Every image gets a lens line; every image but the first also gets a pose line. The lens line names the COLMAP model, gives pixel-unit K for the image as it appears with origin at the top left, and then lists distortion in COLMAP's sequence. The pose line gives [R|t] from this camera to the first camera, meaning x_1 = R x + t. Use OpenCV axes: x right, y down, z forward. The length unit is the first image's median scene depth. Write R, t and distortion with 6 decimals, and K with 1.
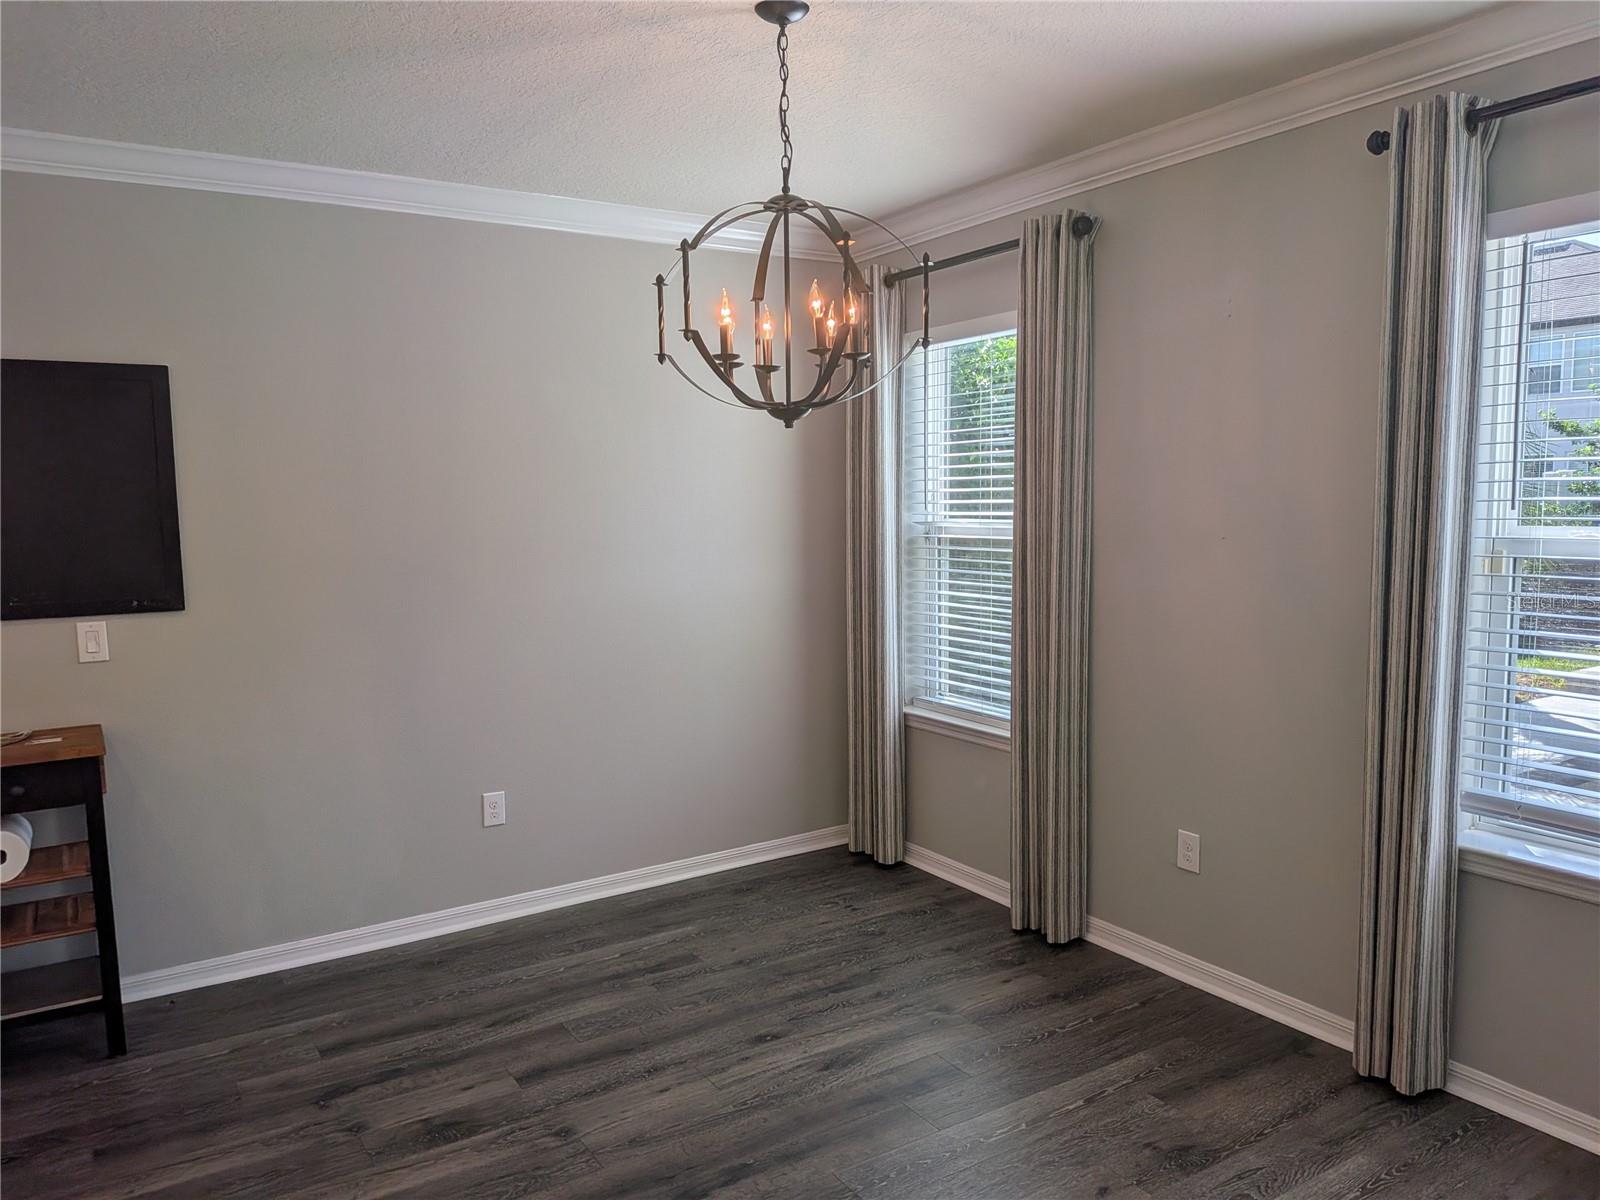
lens RADIAL K [[1143.5, 0, 776.4], [0, 1143.5, 621.6], [0, 0, 1]] dist [0.061608, -0.071556]
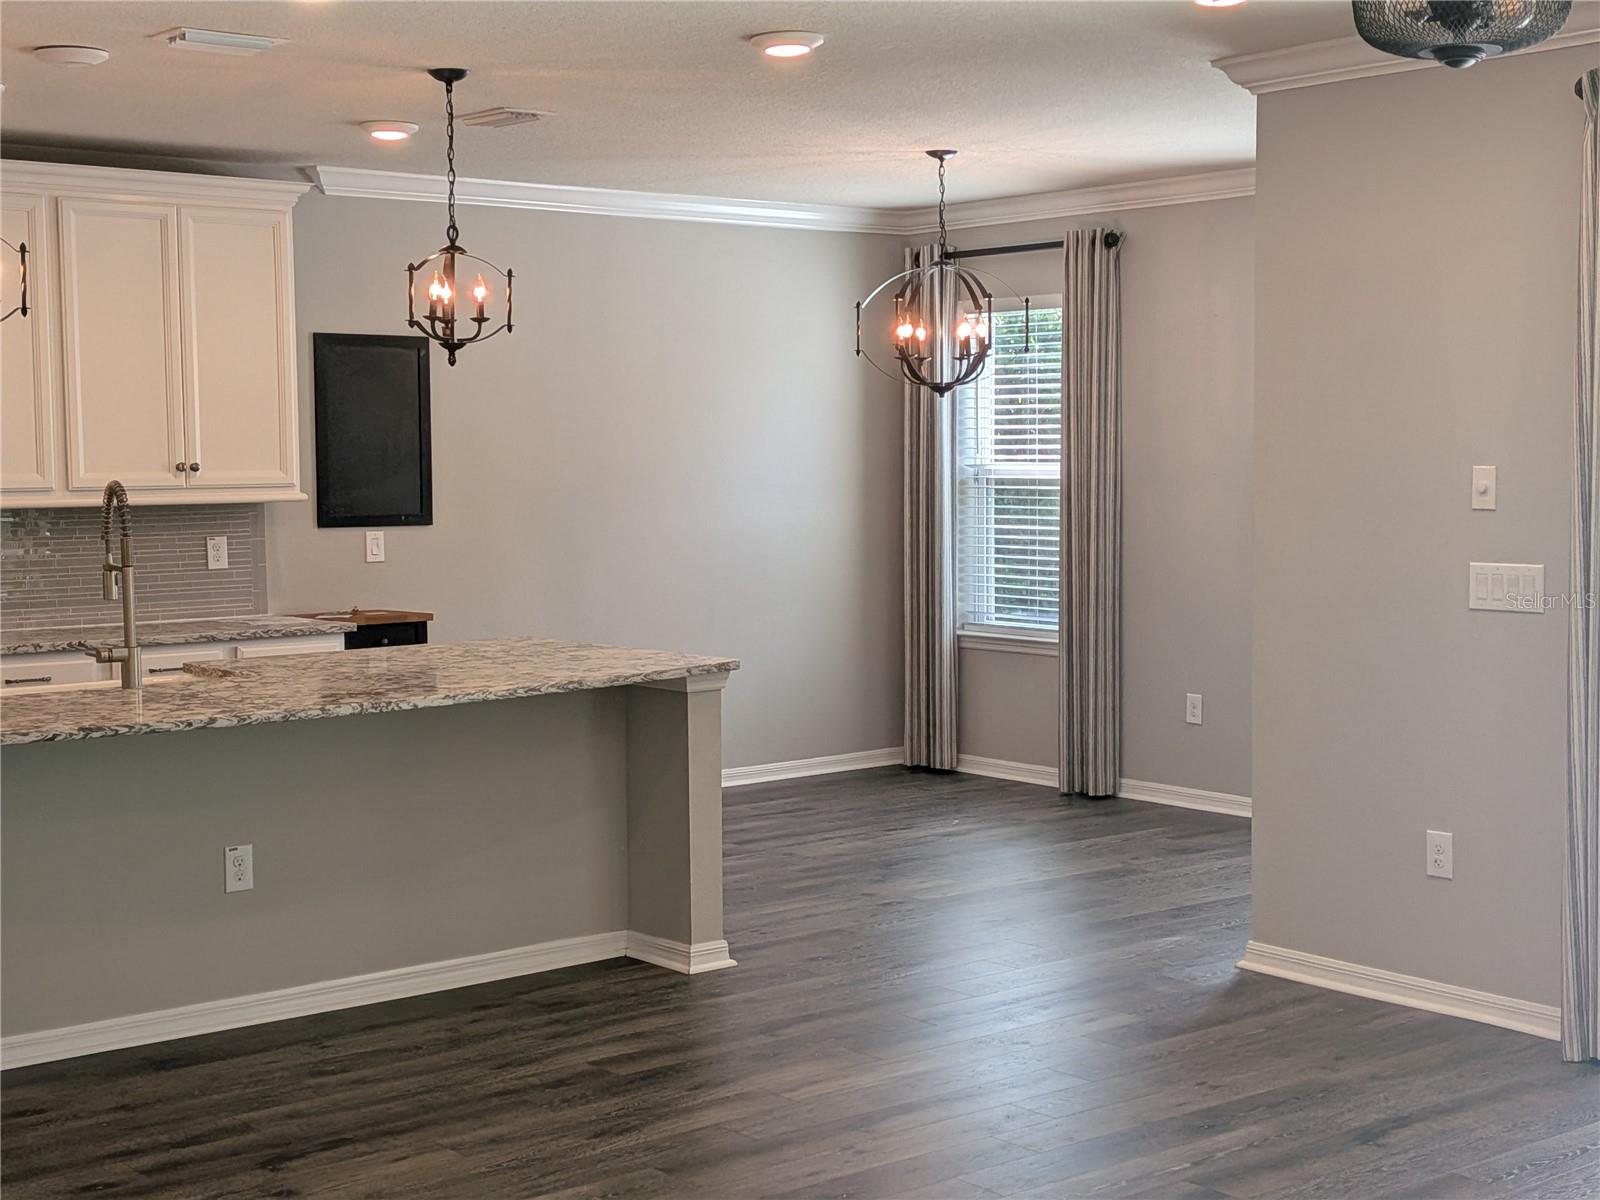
lens RADIAL K [[2298.9, 0, 788.2], [0, 2298.9, 594.8], [0, 0, 1]] dist [0.107032, 0.000000]
pose [[0.991480, 0.002347, 0.130235, -0.404283], [0.003233, 0.999086, -0.042622, 0.159245], [-0.130216, 0.042679, 0.990567, -1.409828]]
